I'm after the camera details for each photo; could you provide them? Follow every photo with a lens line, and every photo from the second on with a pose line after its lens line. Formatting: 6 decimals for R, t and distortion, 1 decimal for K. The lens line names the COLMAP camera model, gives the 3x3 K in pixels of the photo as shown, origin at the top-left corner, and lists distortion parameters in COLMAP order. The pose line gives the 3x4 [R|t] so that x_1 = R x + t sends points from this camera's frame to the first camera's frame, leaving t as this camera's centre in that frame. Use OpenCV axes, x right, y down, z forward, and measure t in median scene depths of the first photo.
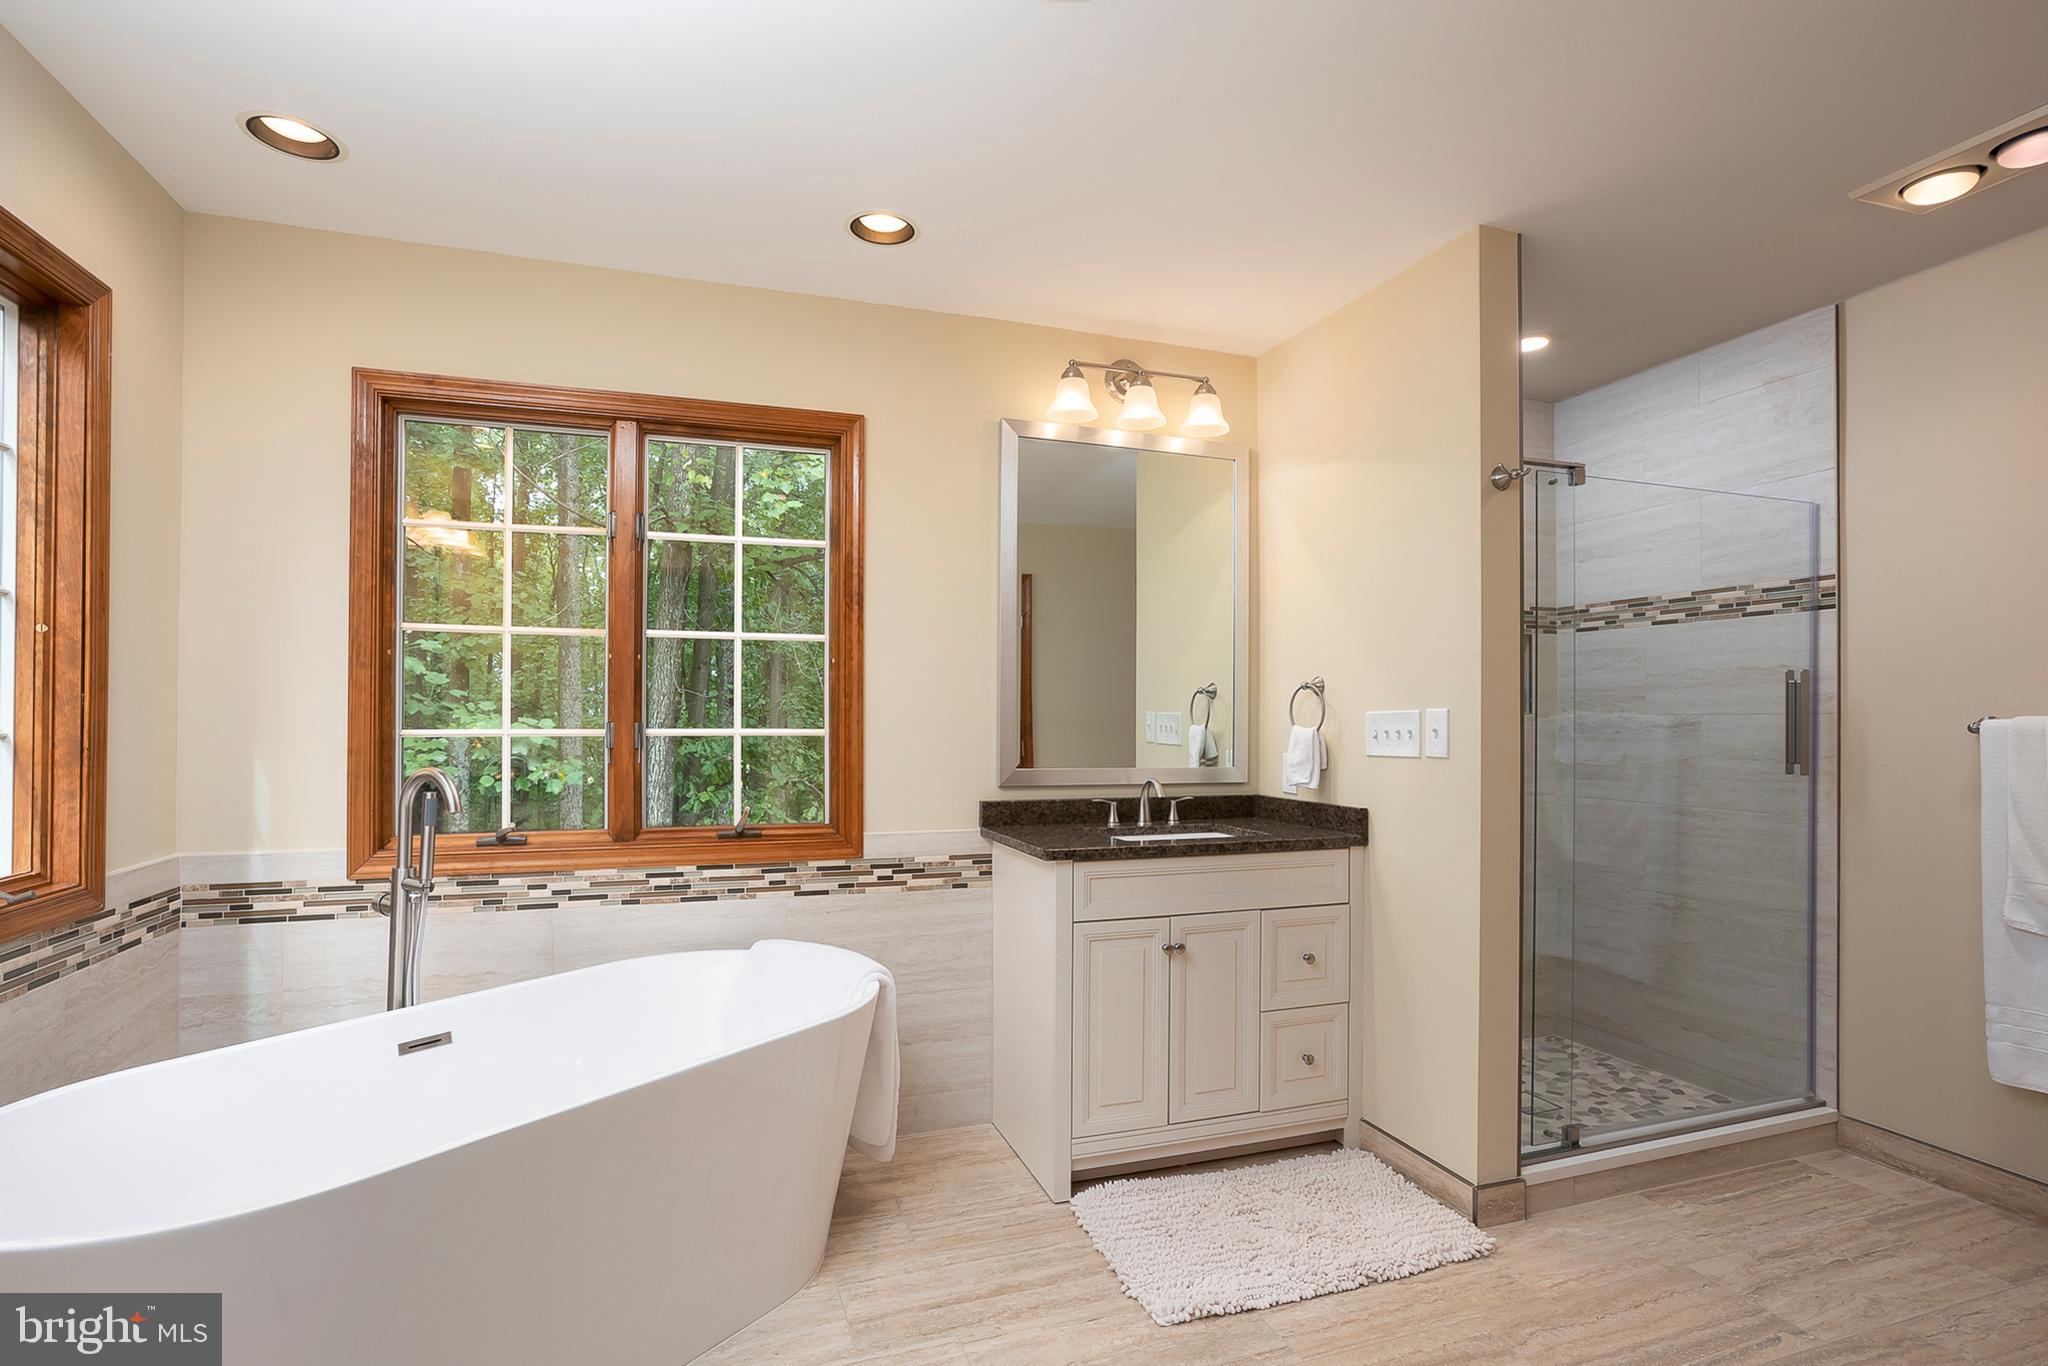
lens RADIAL K [[1002.0, 0, 1023.0], [0, 1002.0, 699.8], [0, 0, 1]] dist [-0.034376, 0.013370]
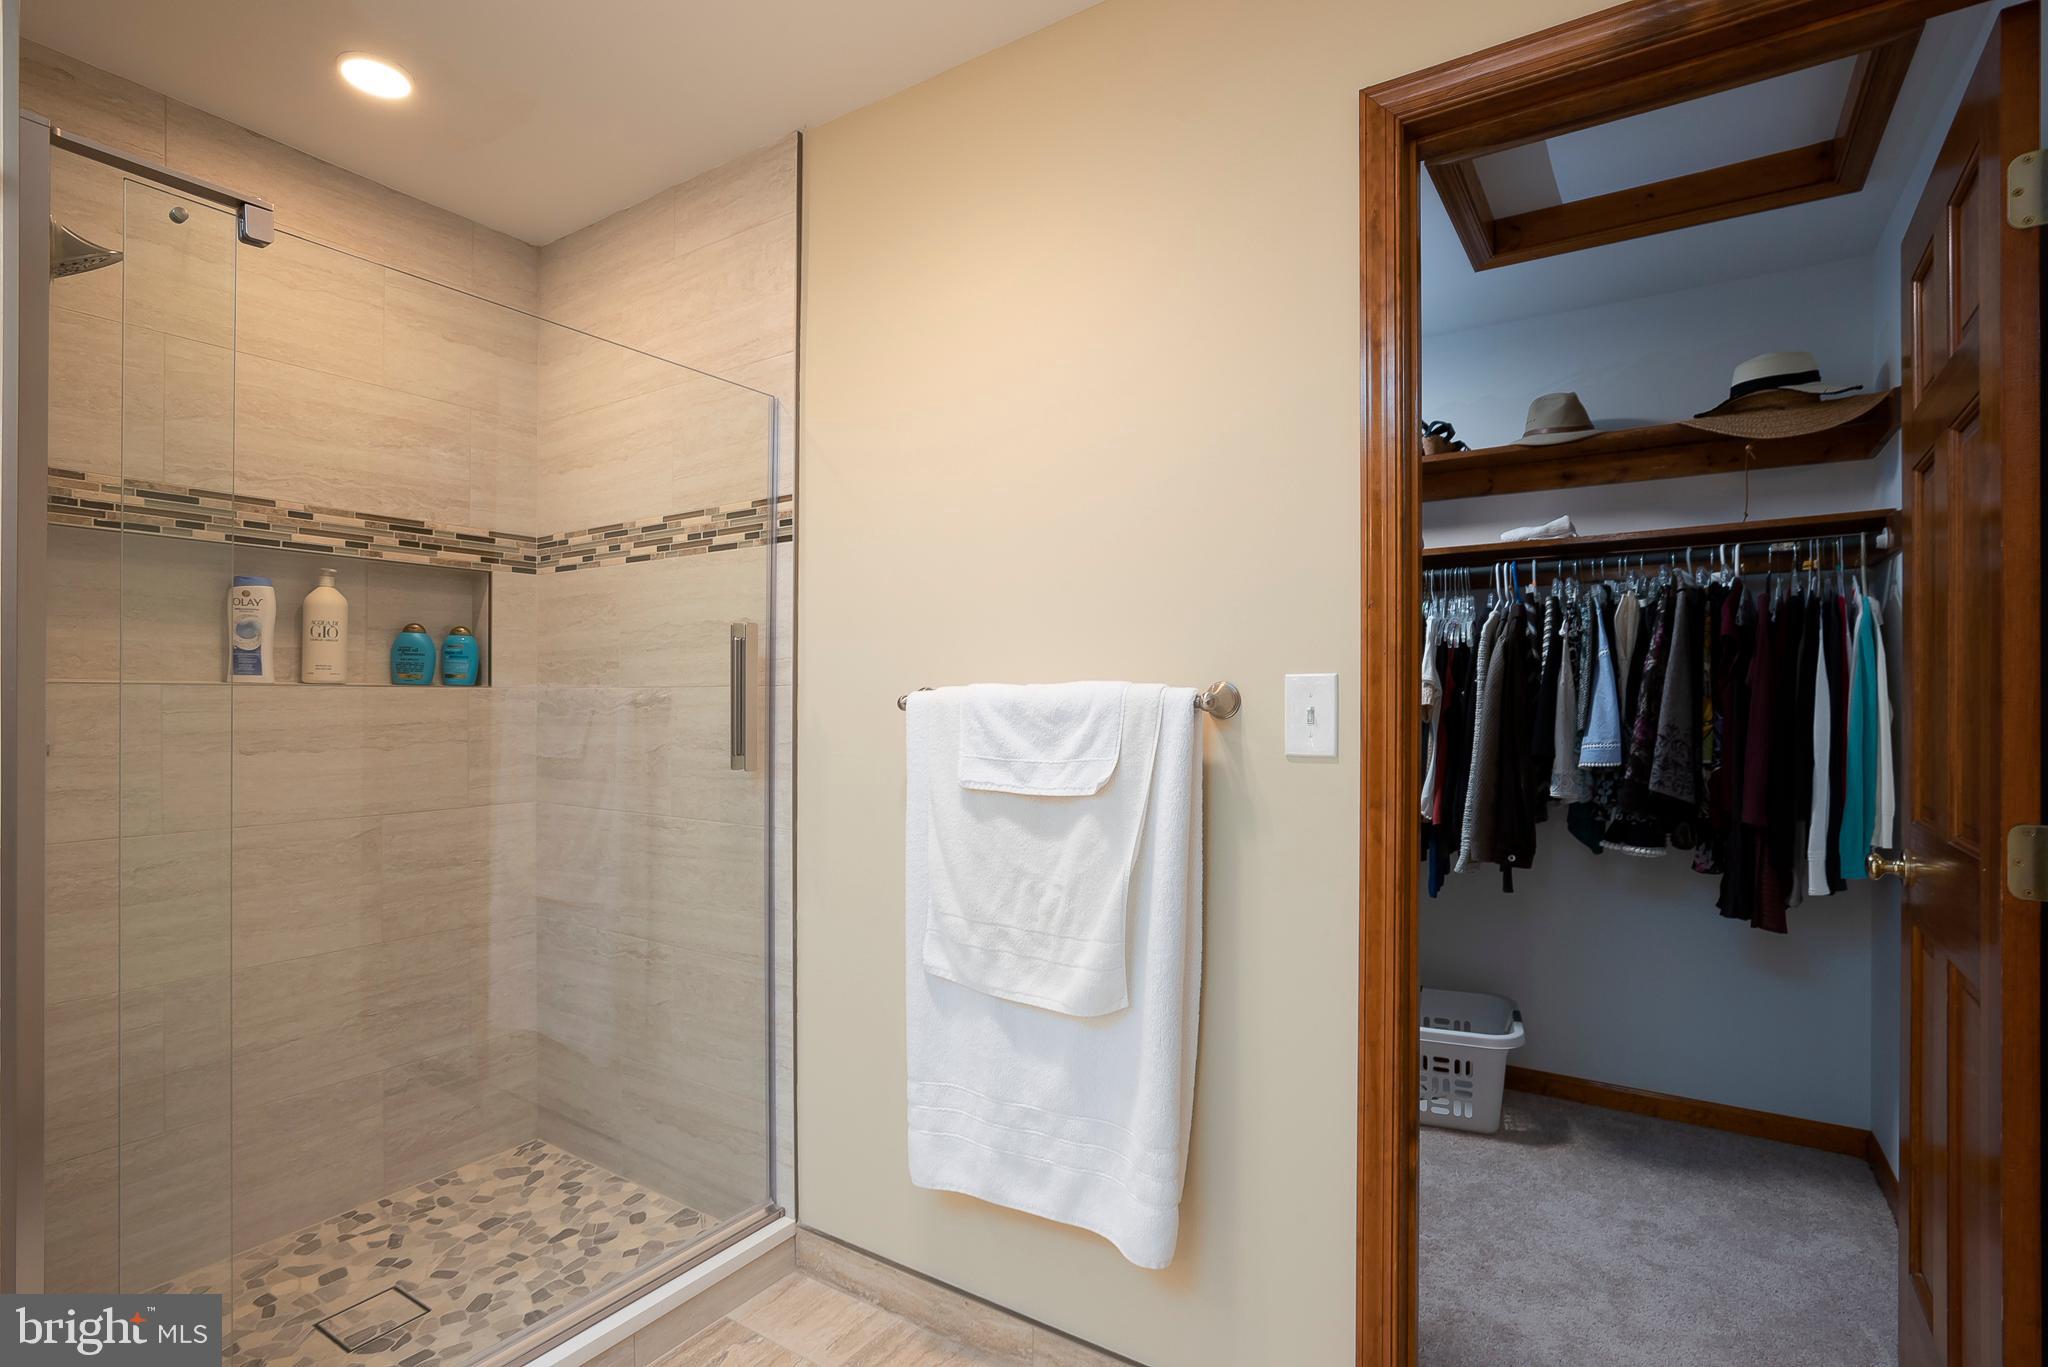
lens RADIAL K [[1002.0, 0, 1008.9], [0, 1002.0, 684.9], [0, 0, 1]] dist [-0.034376, 0.013370]
pose [[0.798878, 0.001722, 0.601491, 0.491554], [-0.005682, 0.999973, 0.004684, 0.009370], [-0.601467, -0.007159, 0.798866, 0.298780]]
